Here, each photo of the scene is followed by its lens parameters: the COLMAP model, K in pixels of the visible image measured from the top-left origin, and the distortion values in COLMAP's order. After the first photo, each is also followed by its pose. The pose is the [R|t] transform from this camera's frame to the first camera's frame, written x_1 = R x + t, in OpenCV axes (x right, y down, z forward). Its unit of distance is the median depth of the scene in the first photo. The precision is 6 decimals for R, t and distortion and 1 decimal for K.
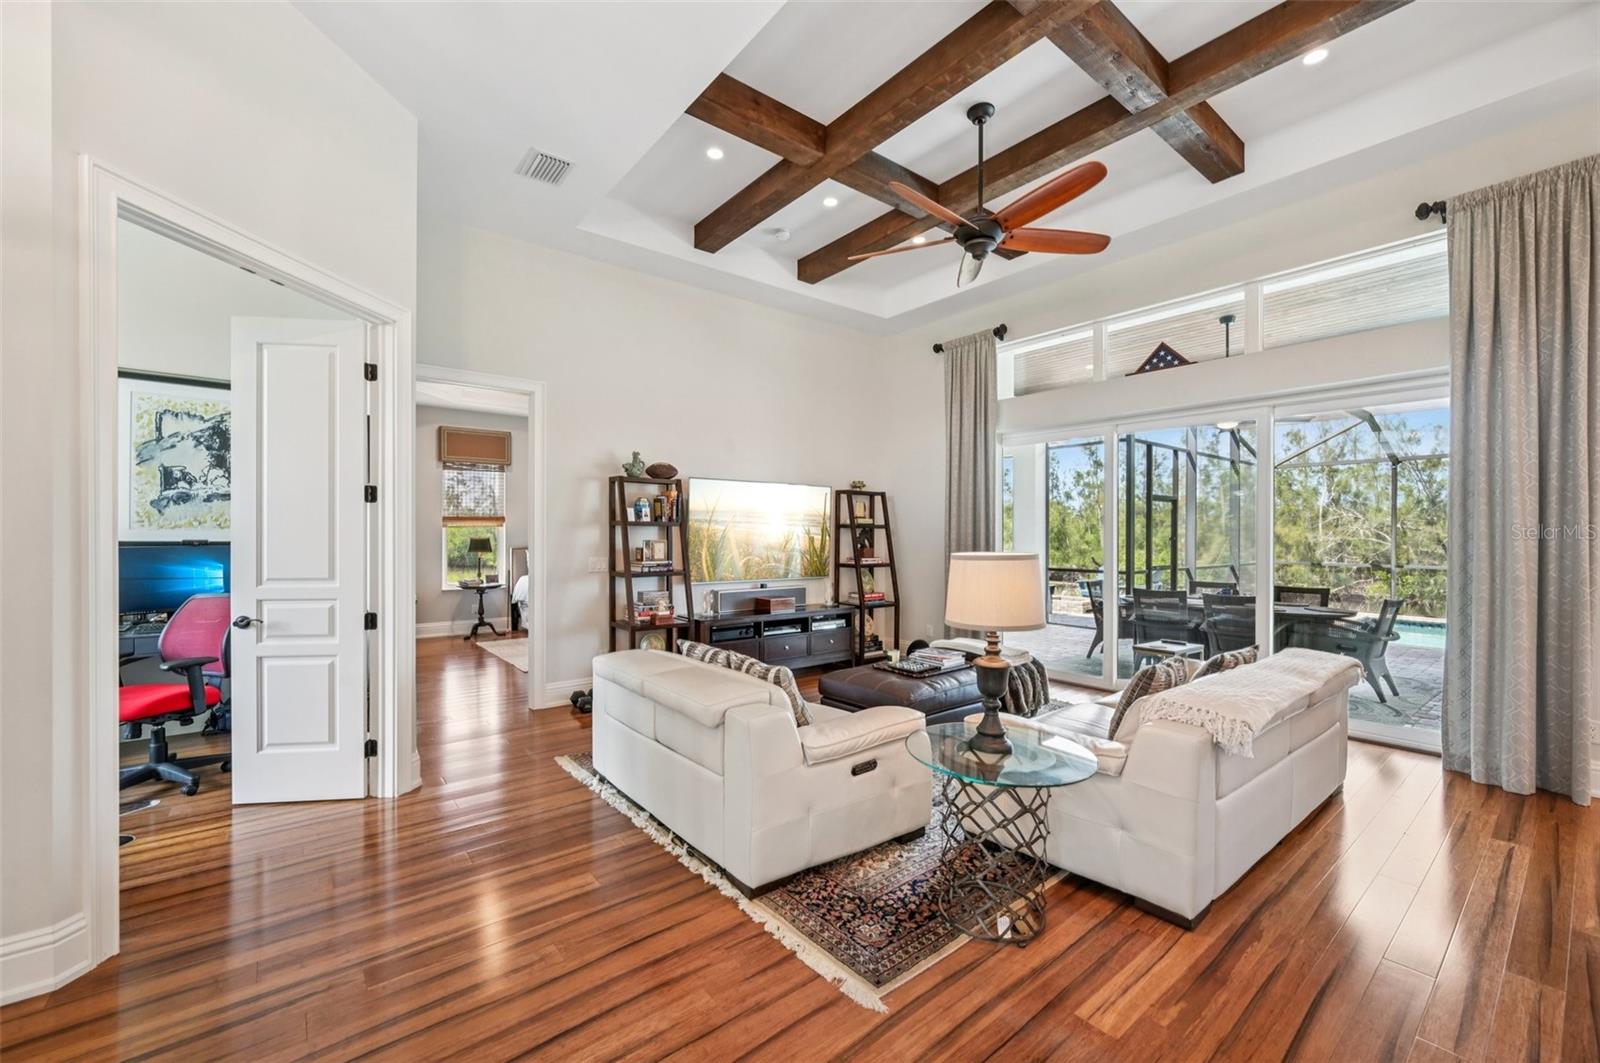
lens RADIAL K [[640.3, 0, 805.0], [0, 640.3, 538.2], [0, 0, 1]] dist [-0.000932, -0.000042]
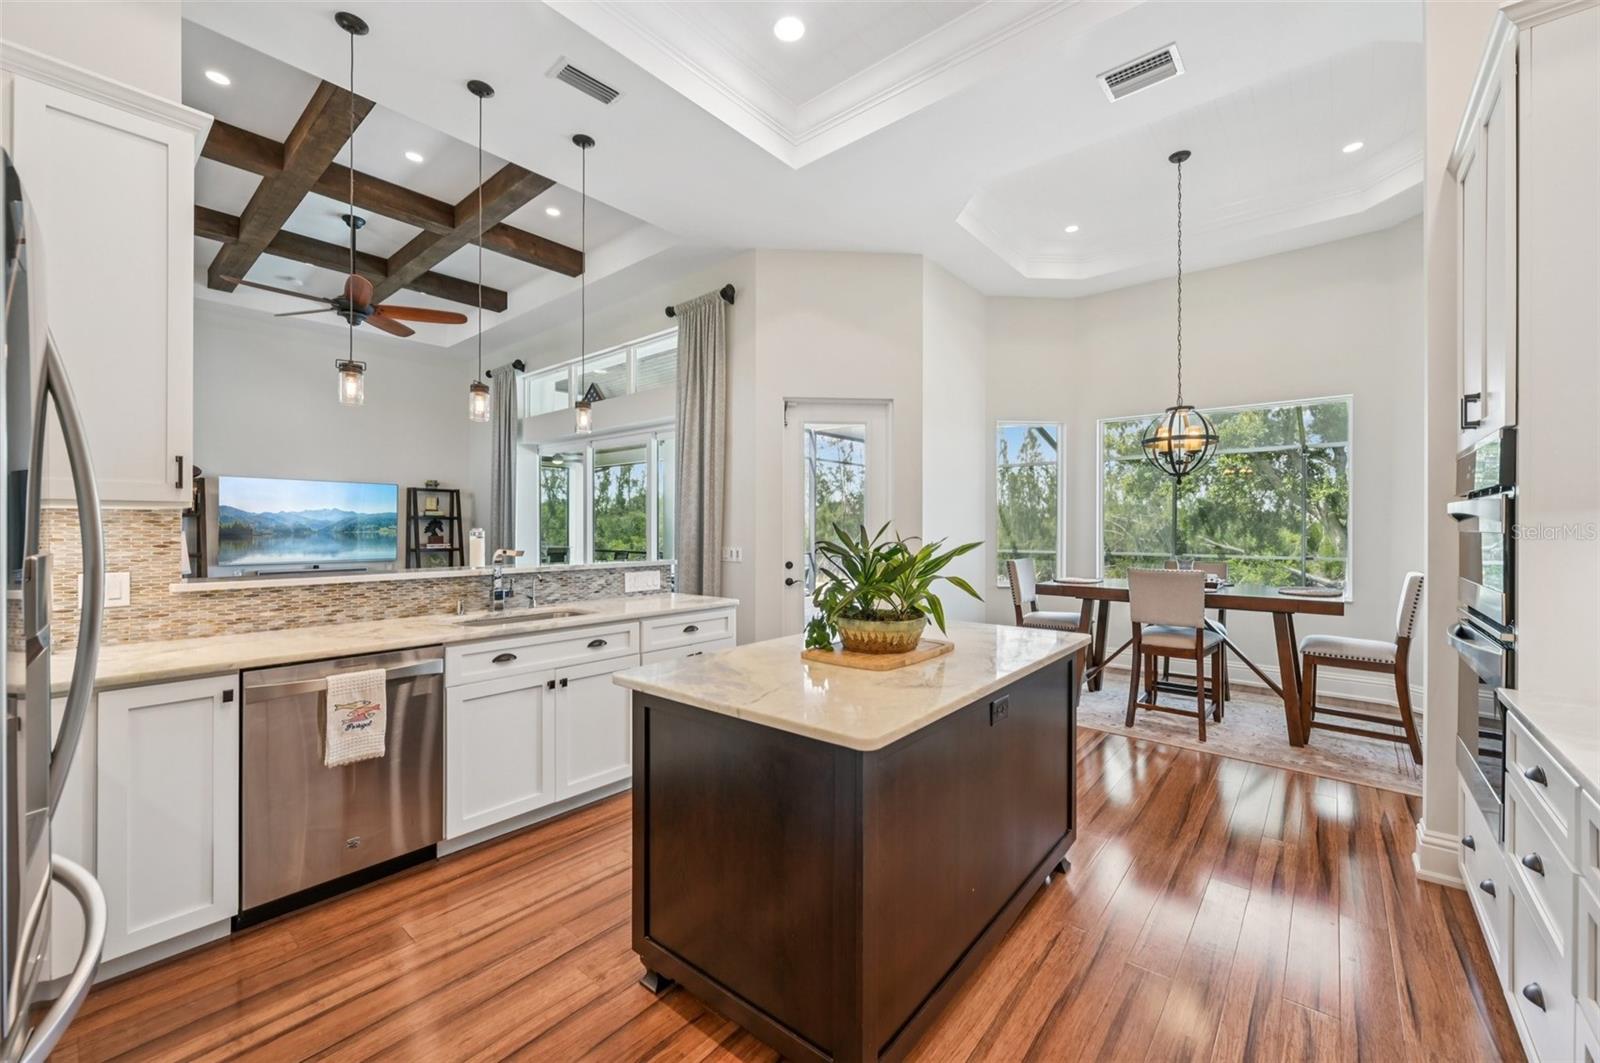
lens RADIAL K [[632.0, 0, 800.0], [0, 632.0, 531.5], [0, 0, 1]] dist [-0.000818, -0.000090]
pose [[0.980708, 0.000164, 0.195479, 0.274317], [-0.000294, 1.000000, 0.000639, 0.003475], [-0.195478, -0.000684, 0.980708, -0.154927]]
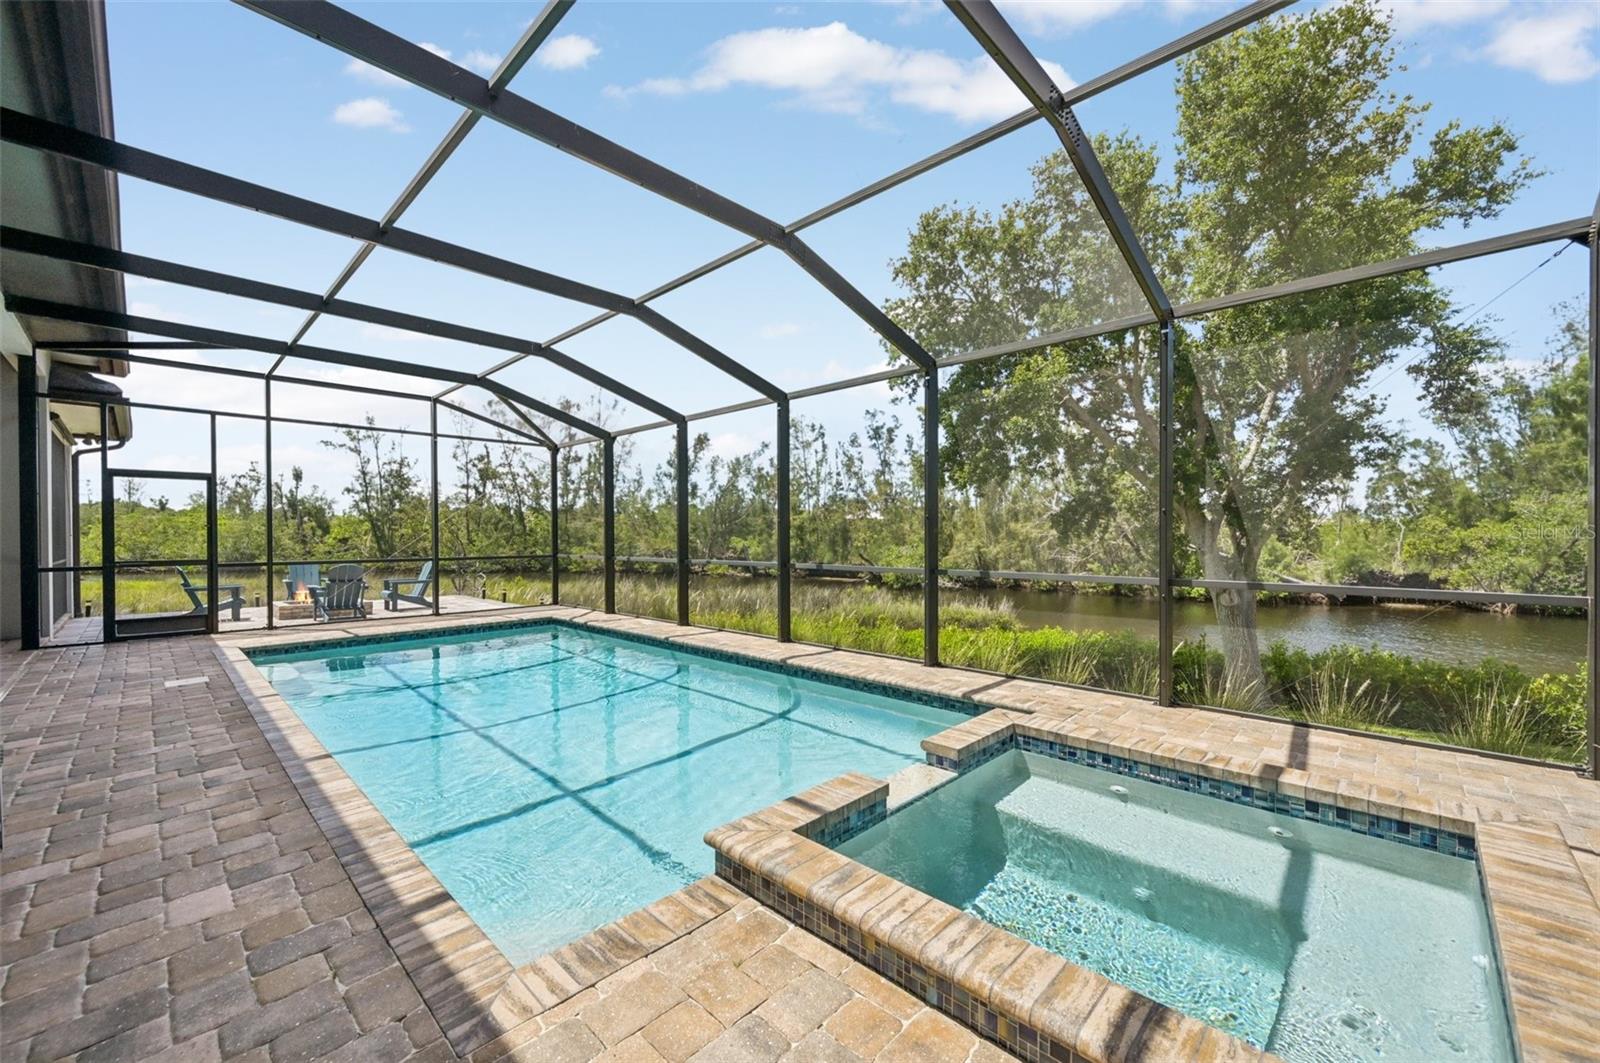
lens RADIAL K [[629.7, 0, 796.5], [0, 629.7, 544.5], [0, 0, 1]] dist [0.000893, 0.000058]
pose [[0.990799, -0.008026, 0.135102, 0.923639], [0.006658, 0.999922, 0.010575, 0.015029], [-0.135176, -0.009578, 0.990775, 0.103397]]
